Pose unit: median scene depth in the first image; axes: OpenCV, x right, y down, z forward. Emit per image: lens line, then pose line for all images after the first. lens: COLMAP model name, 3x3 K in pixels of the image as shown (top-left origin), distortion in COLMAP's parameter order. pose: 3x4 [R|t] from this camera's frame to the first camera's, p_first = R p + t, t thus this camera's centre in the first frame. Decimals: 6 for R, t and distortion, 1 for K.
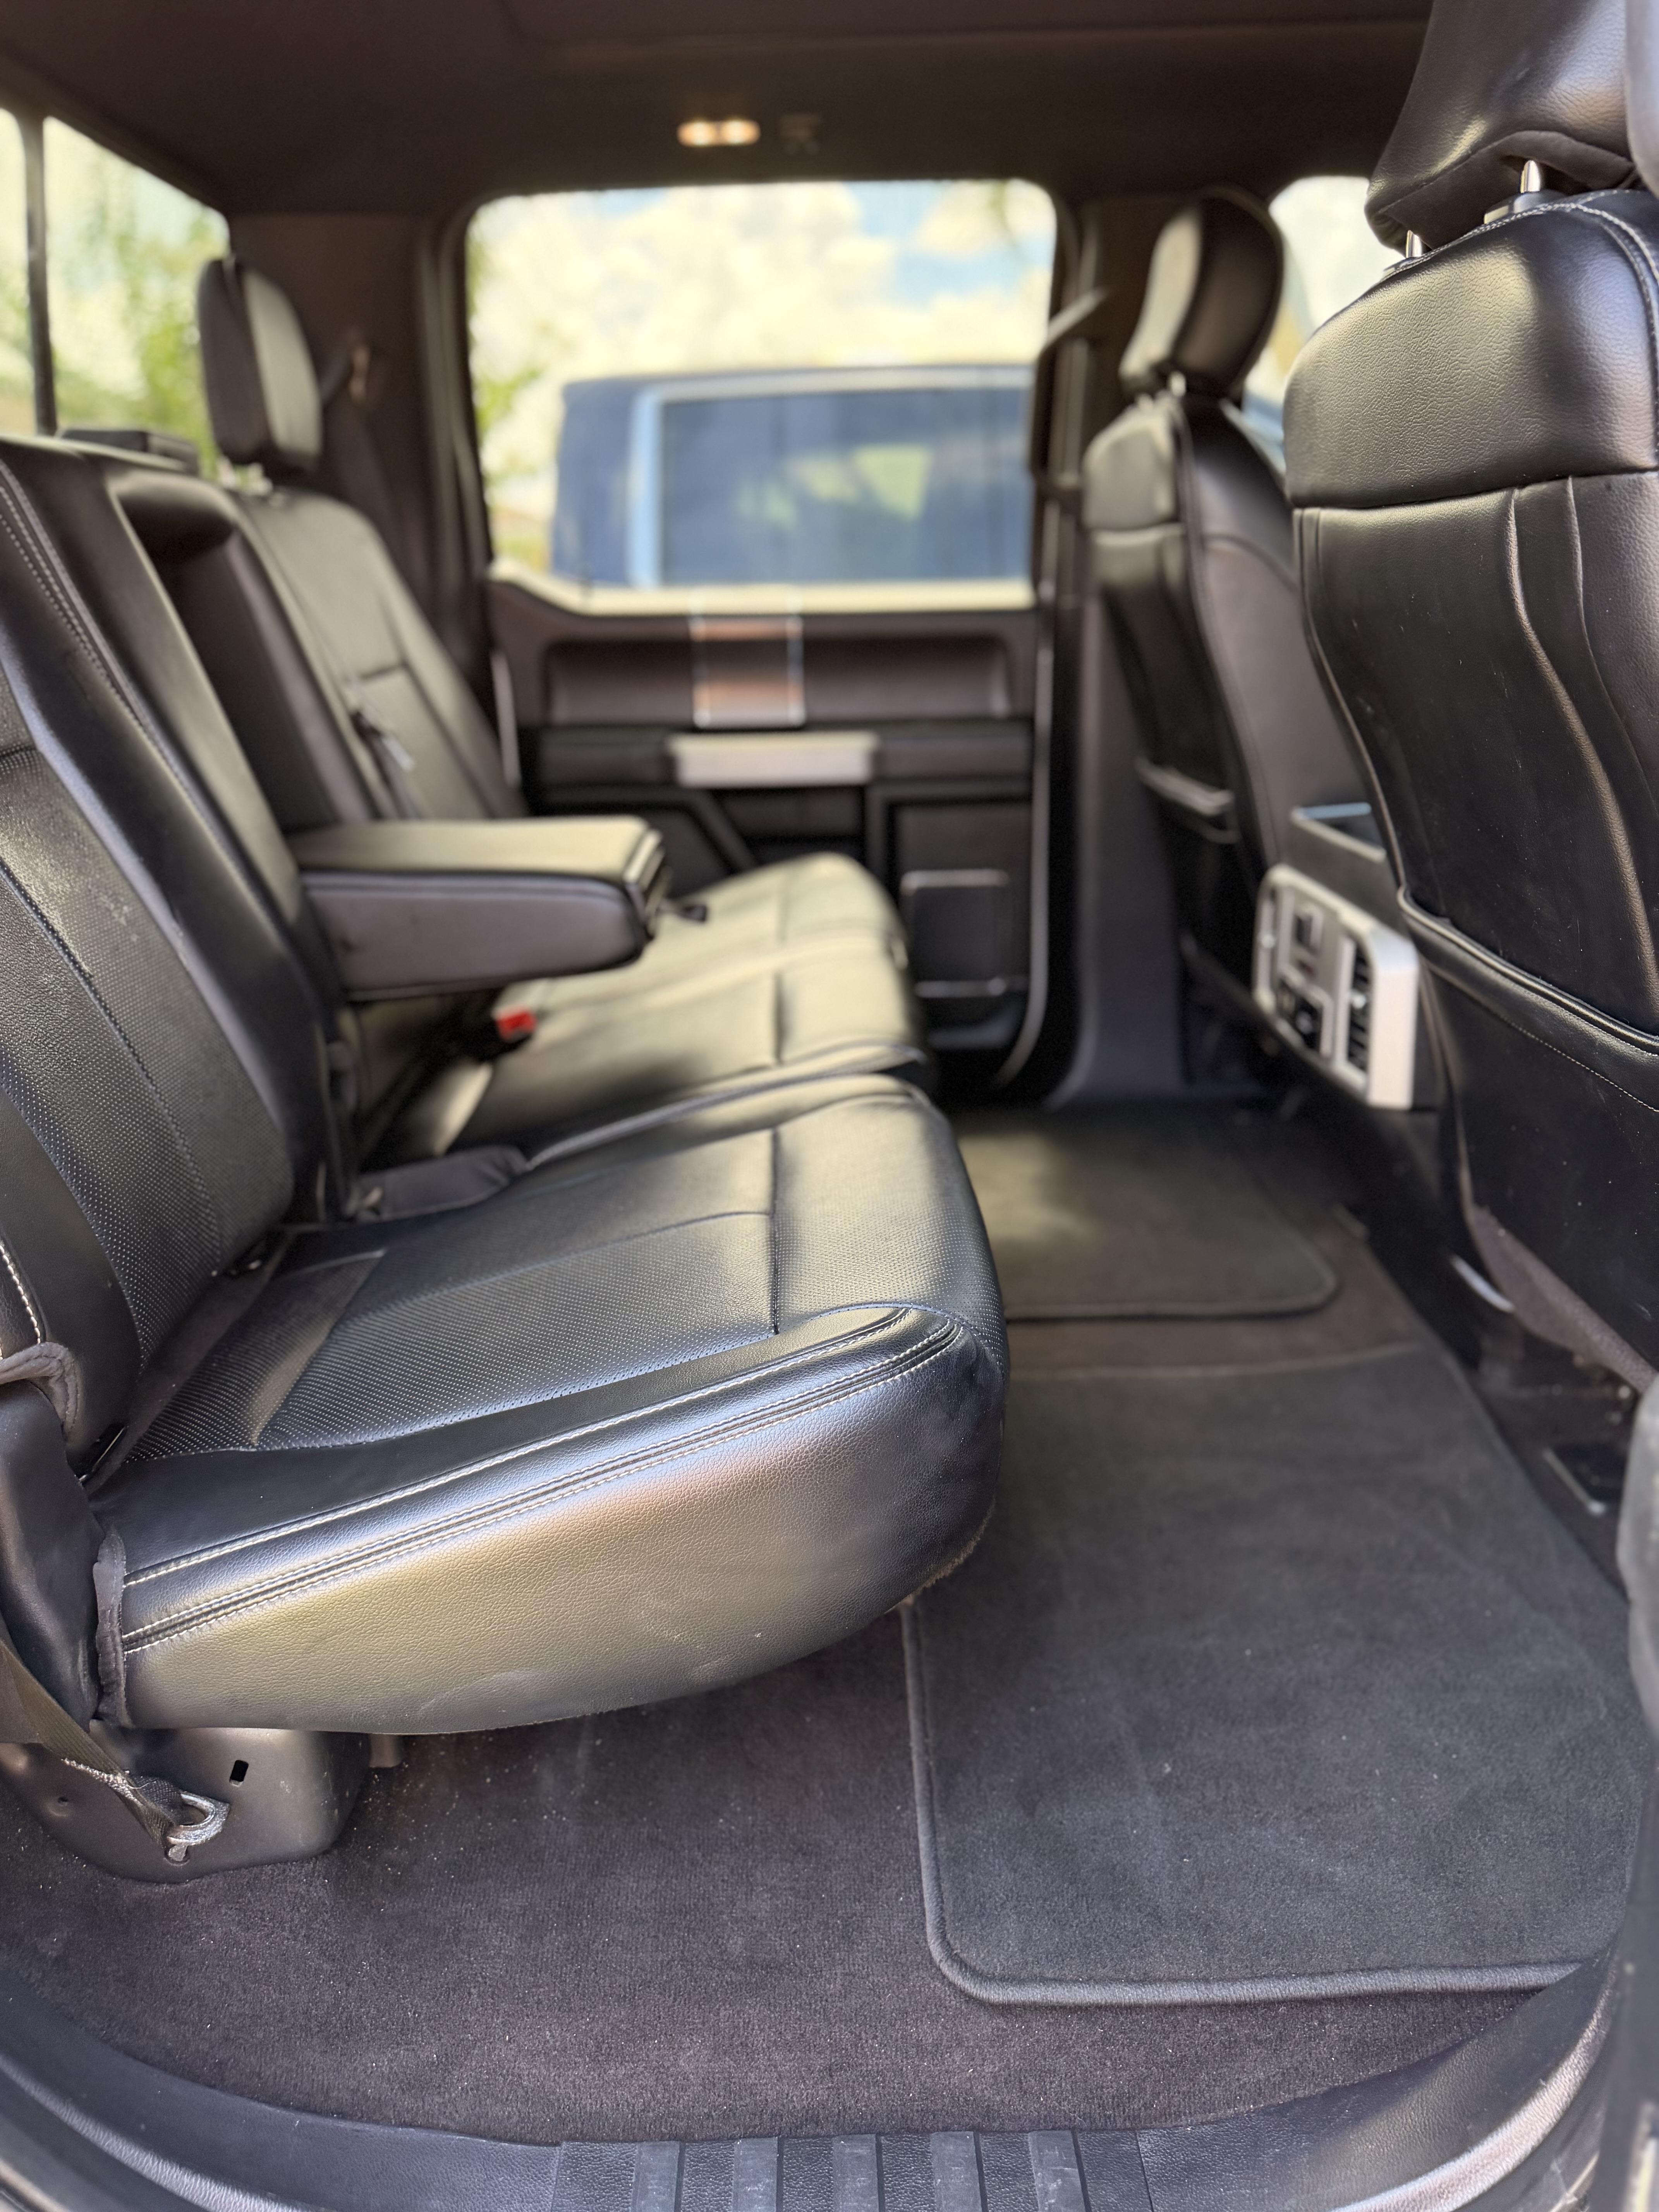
lens RADIAL K [[1583.6, 0, 829.9], [0, 1583.6, 1103.1], [0, 0, 1]] dist [0.055787, -0.014833]
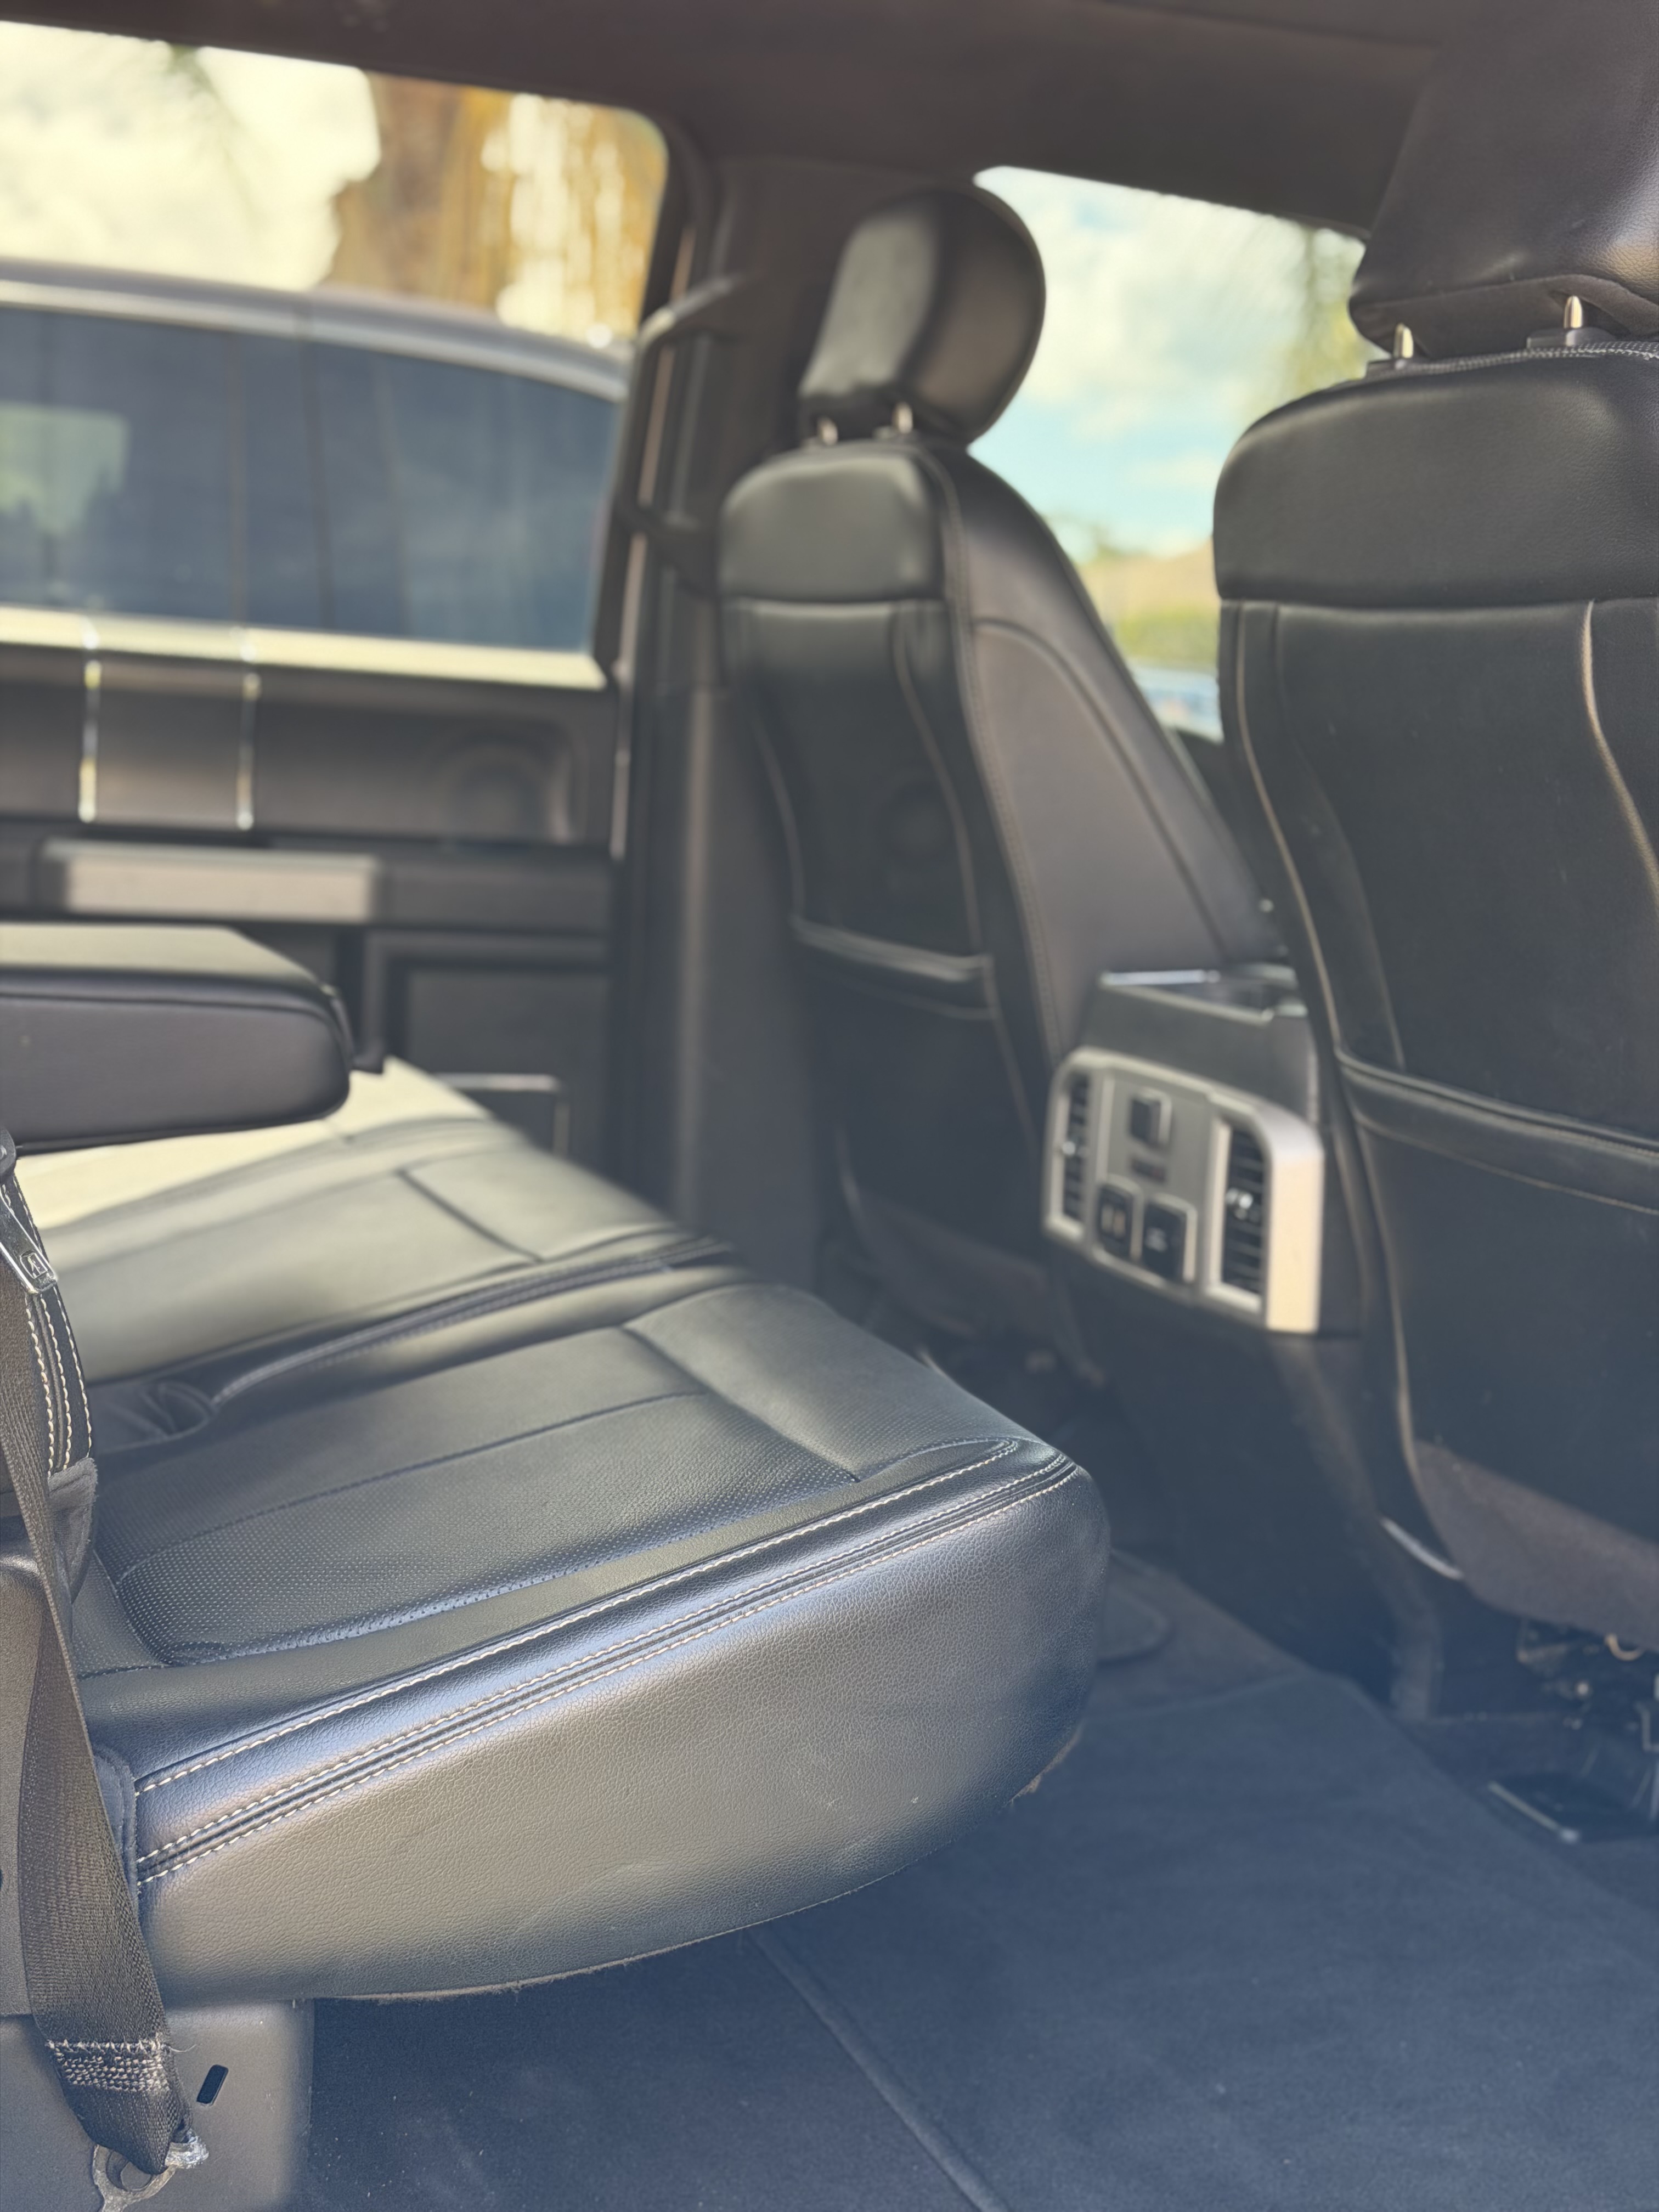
lens RADIAL K [[3077.2, 0, 831.4], [0, 3077.2, 1117.3], [0, 0, 1]] dist [0.248301, 0.000000]
pose [[0.932976, 0.033164, 0.358409, -0.383613], [0.029441, 0.985379, -0.167816, 0.137310], [-0.358734, 0.167120, 0.918358, -0.318125]]
